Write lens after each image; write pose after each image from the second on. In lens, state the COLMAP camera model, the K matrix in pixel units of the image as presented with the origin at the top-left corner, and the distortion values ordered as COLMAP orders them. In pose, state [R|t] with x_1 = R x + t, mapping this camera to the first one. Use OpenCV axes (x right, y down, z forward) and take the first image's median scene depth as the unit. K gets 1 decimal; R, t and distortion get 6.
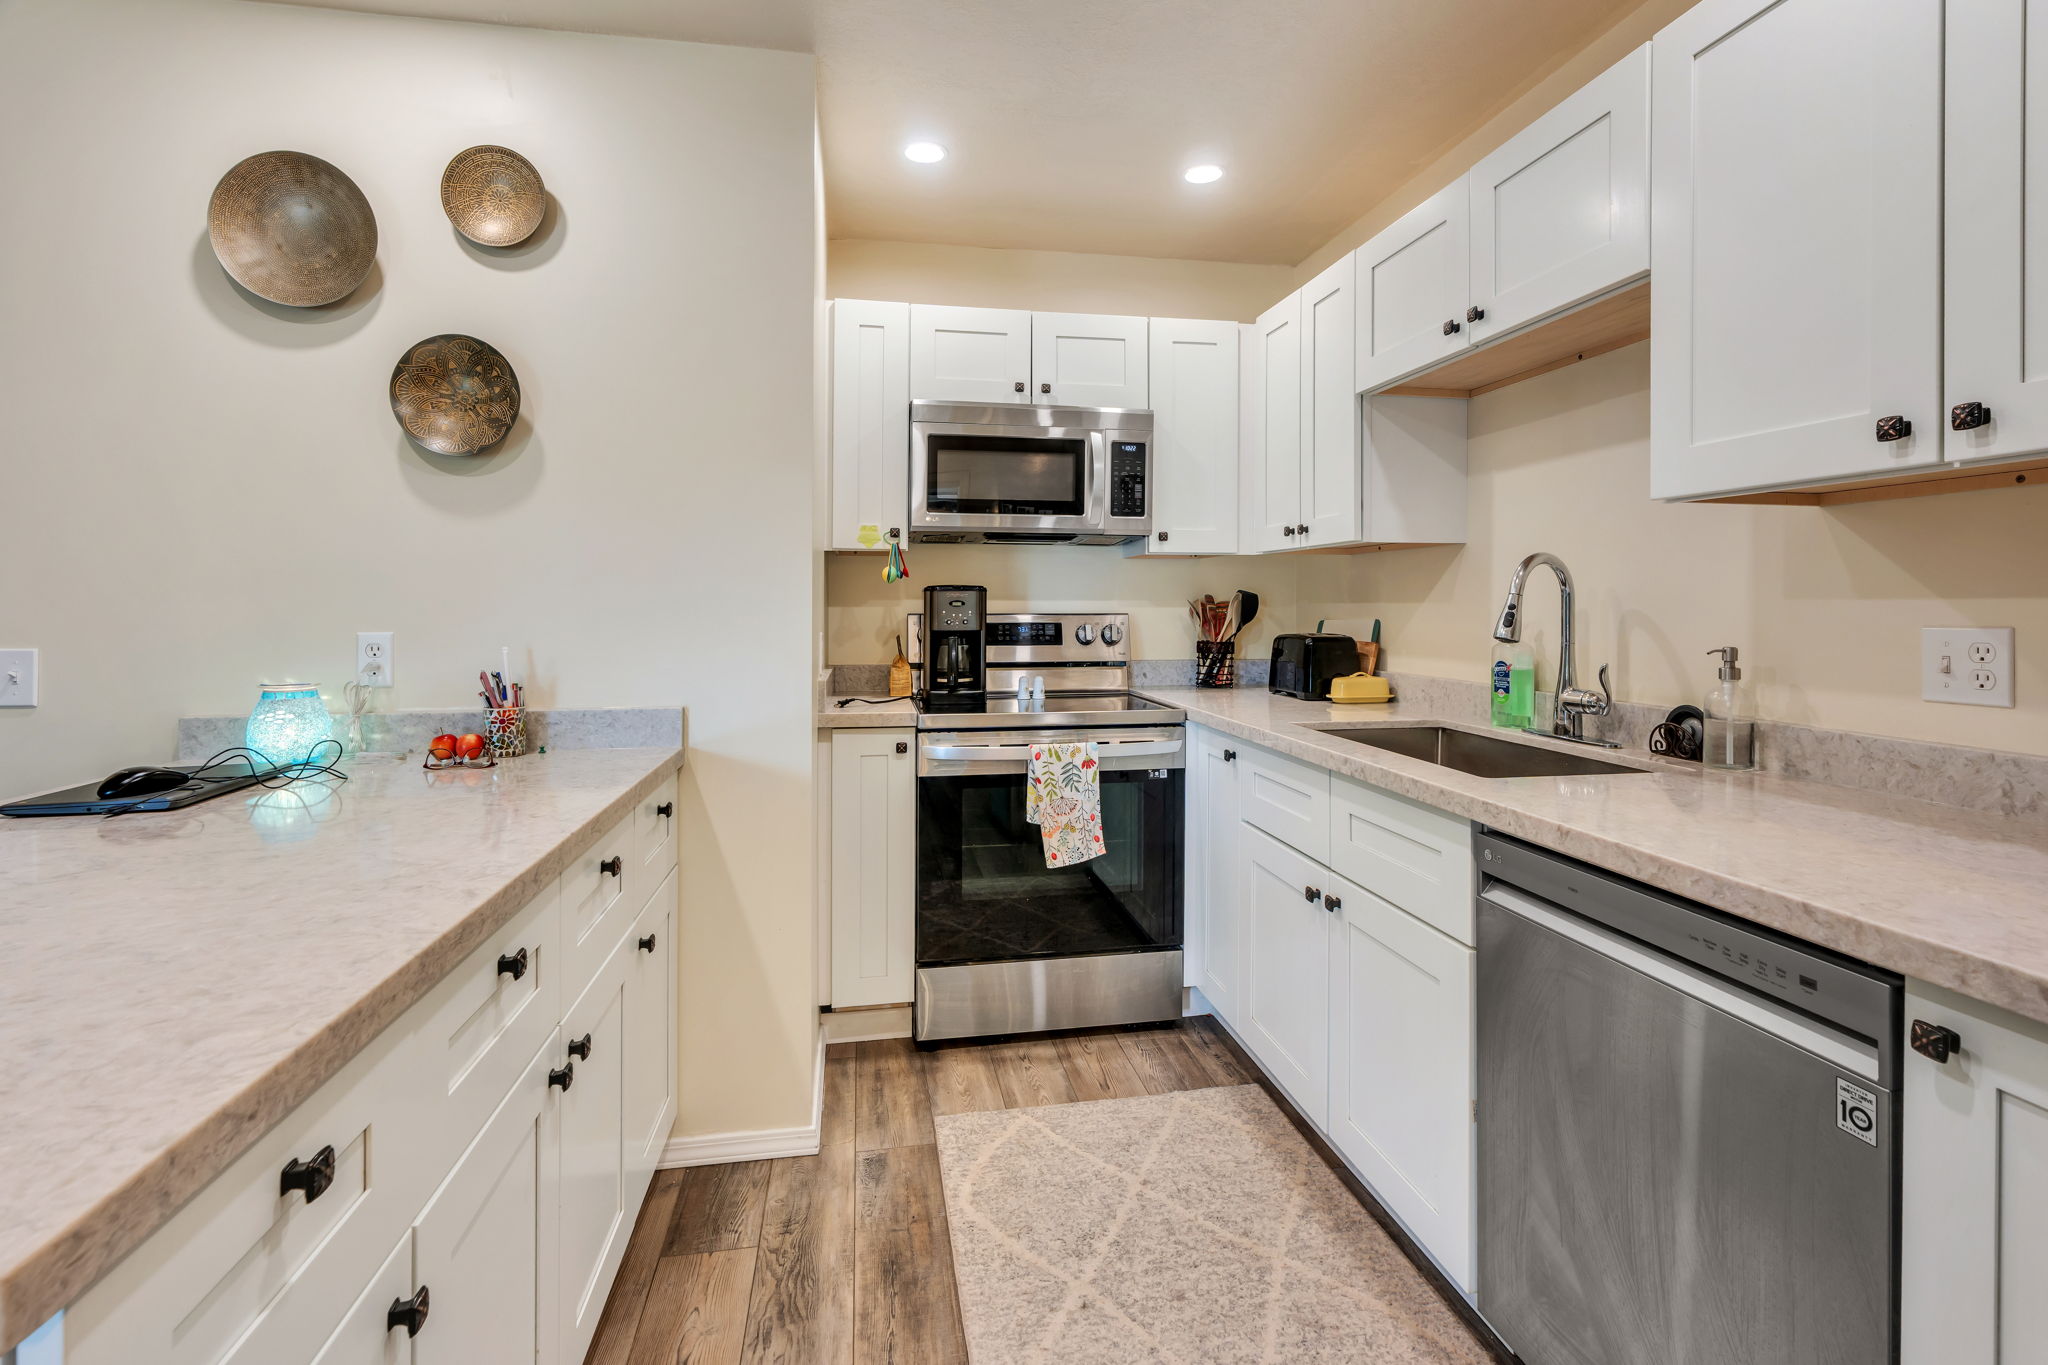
lens RADIAL K [[935.3, 0, 1028.4], [0, 935.3, 608.4], [0, 0, 1]] dist [-0.007956, 0.001822]
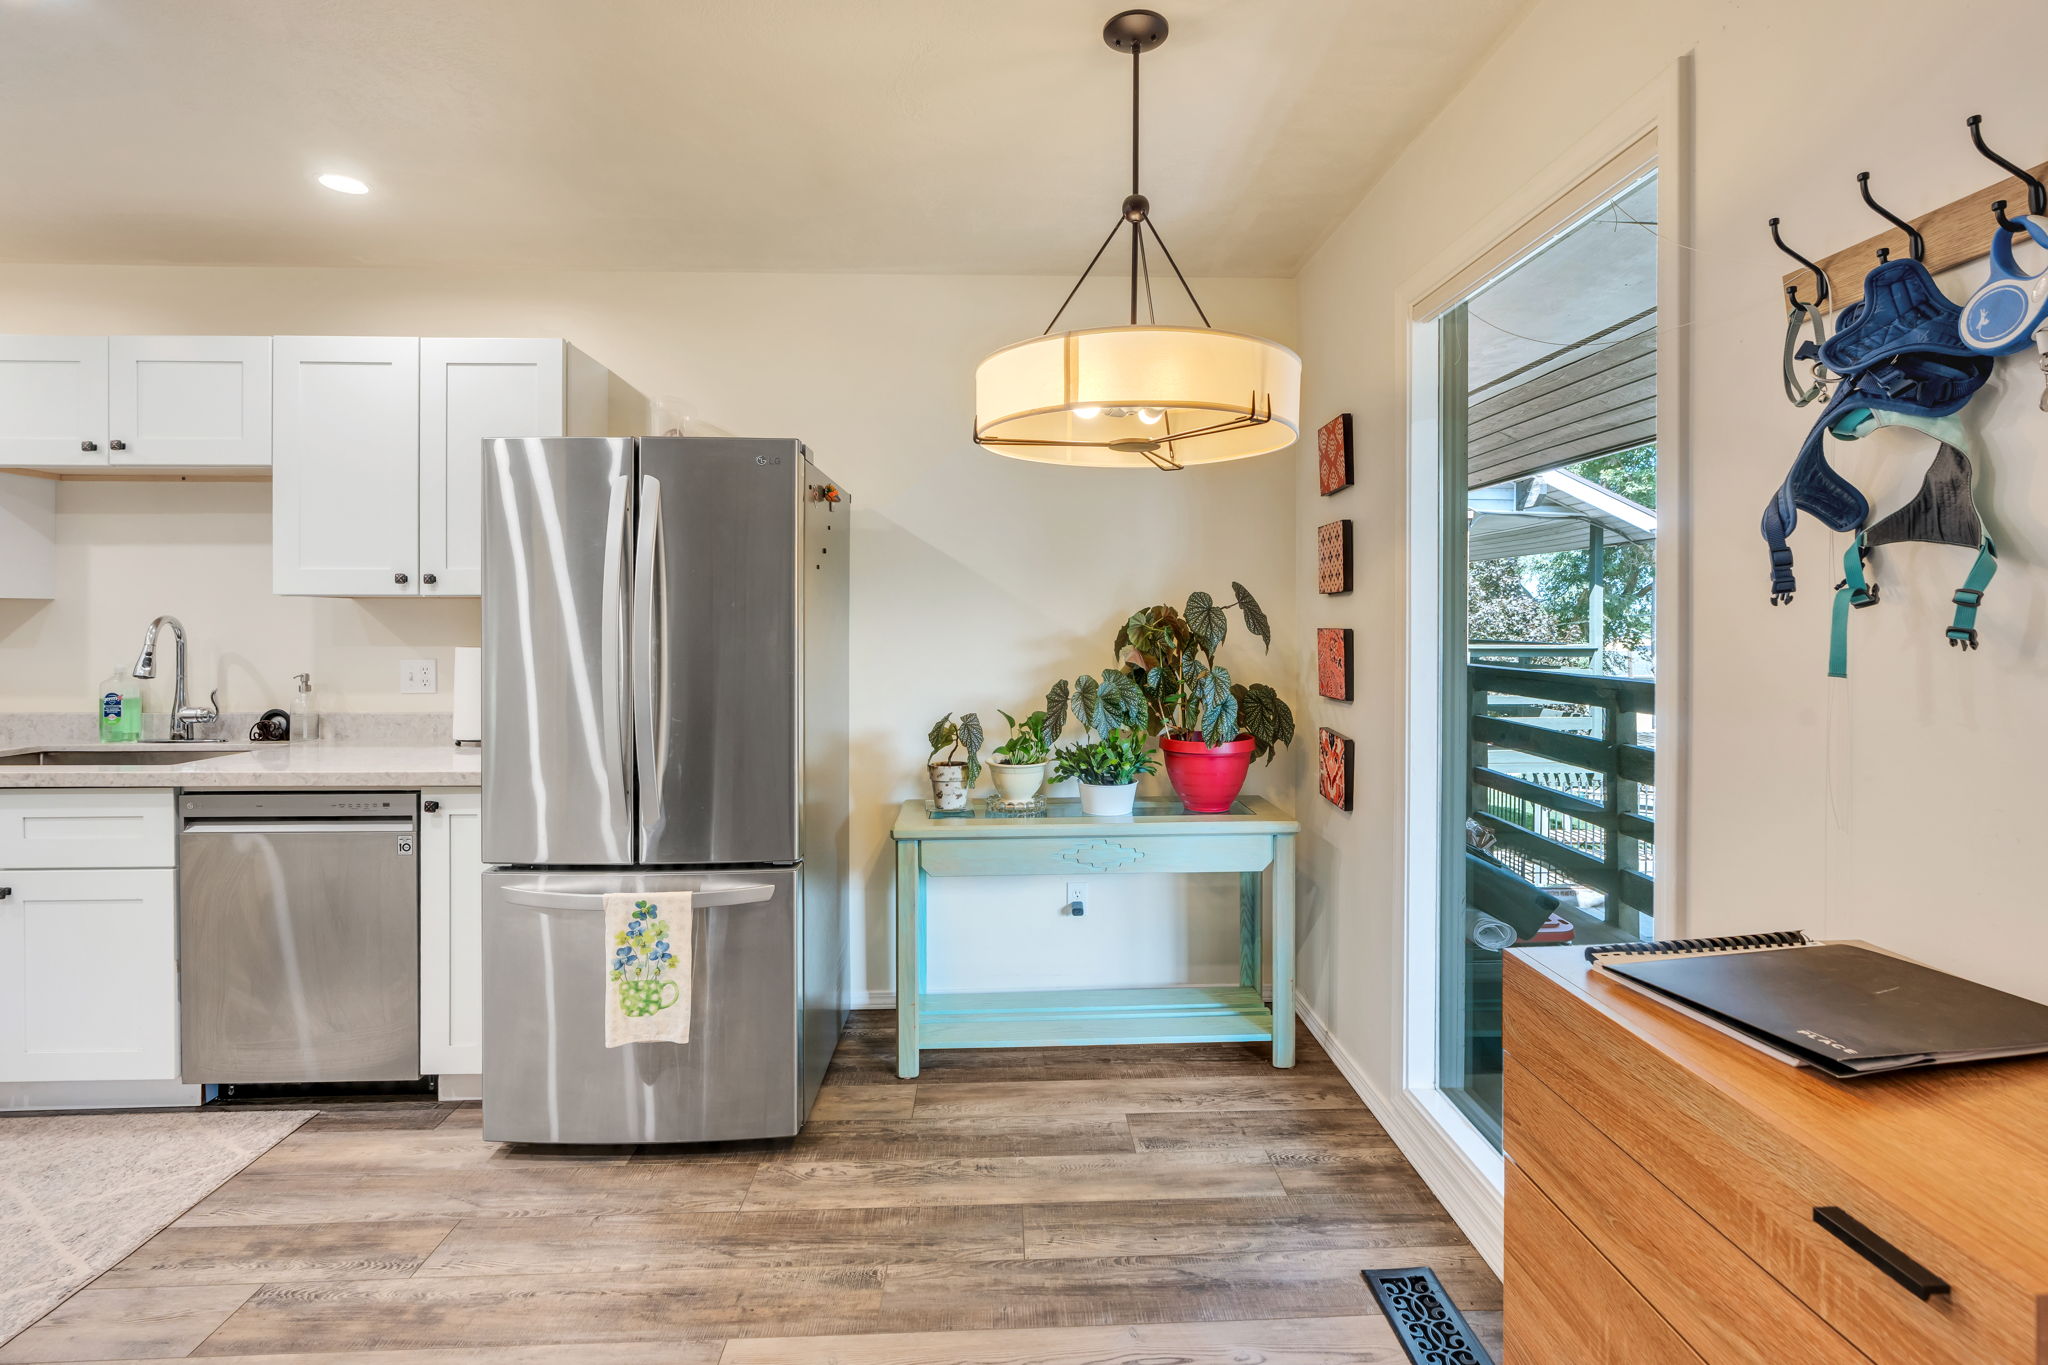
lens RADIAL K [[935.3, 0, 1029.3], [0, 935.3, 622.2], [0, 0, 1]] dist [-0.007956, 0.001822]
pose [[0.140309, -0.000680, 0.990107, -0.695655], [0.004144, 0.999991, 0.000099, -0.043673], [-0.990099, 0.004089, 0.140311, -0.533530]]
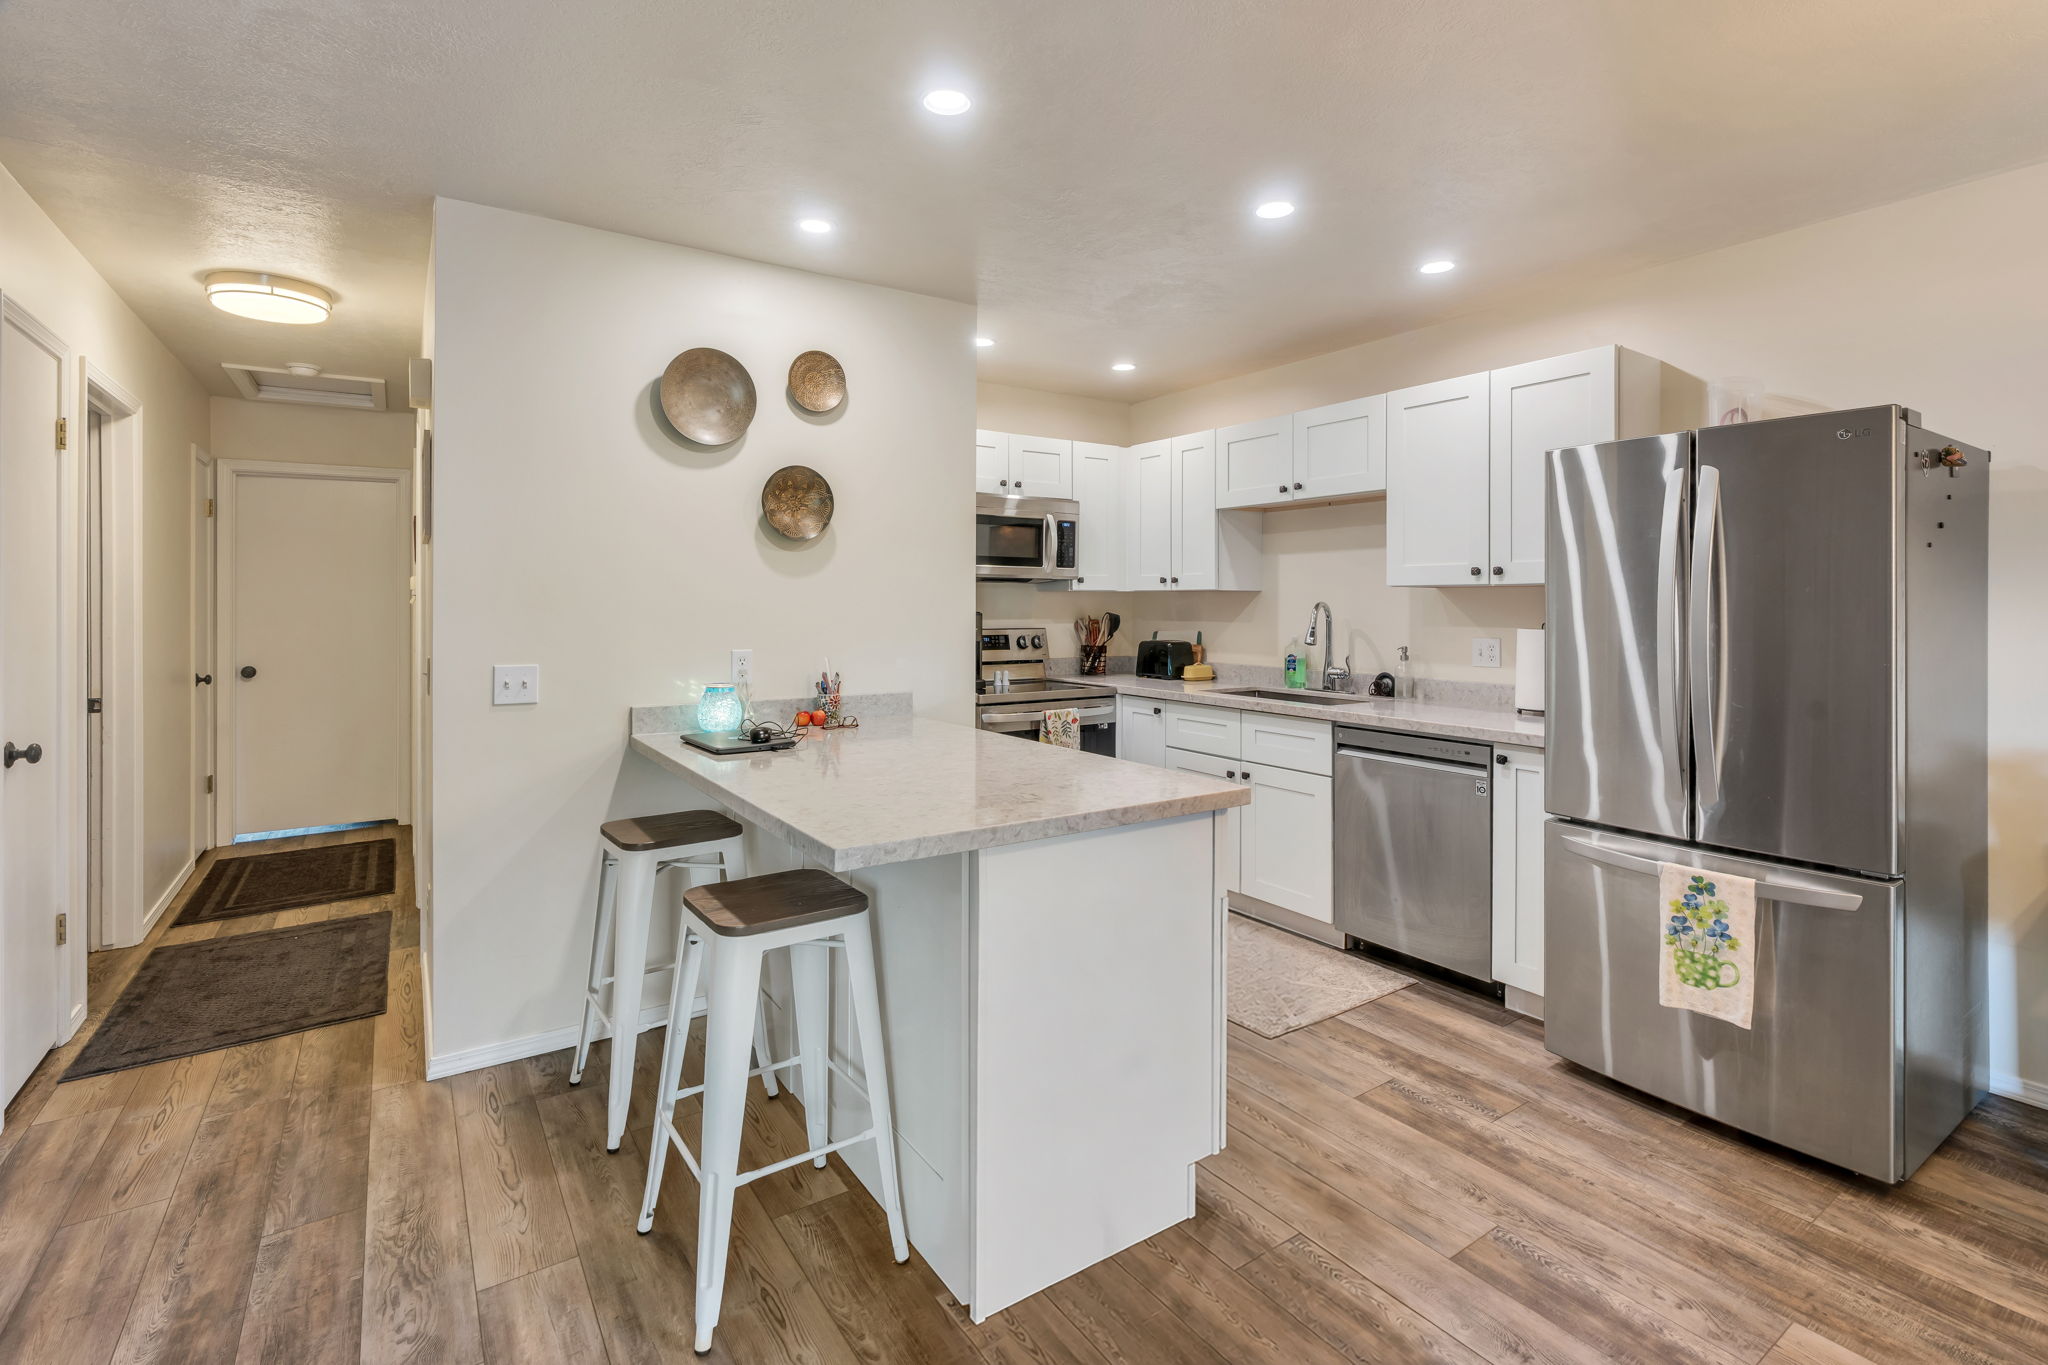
lens RADIAL K [[935.3, 0, 1034.4], [0, 935.3, 599.6], [0, 0, 1]] dist [-0.007956, 0.001822]
pose [[0.913164, 0.004404, 0.407569, -0.882228], [-0.000892, 0.999961, -0.008807, -0.045727], [-0.407592, 0.007679, 0.913132, -0.639633]]
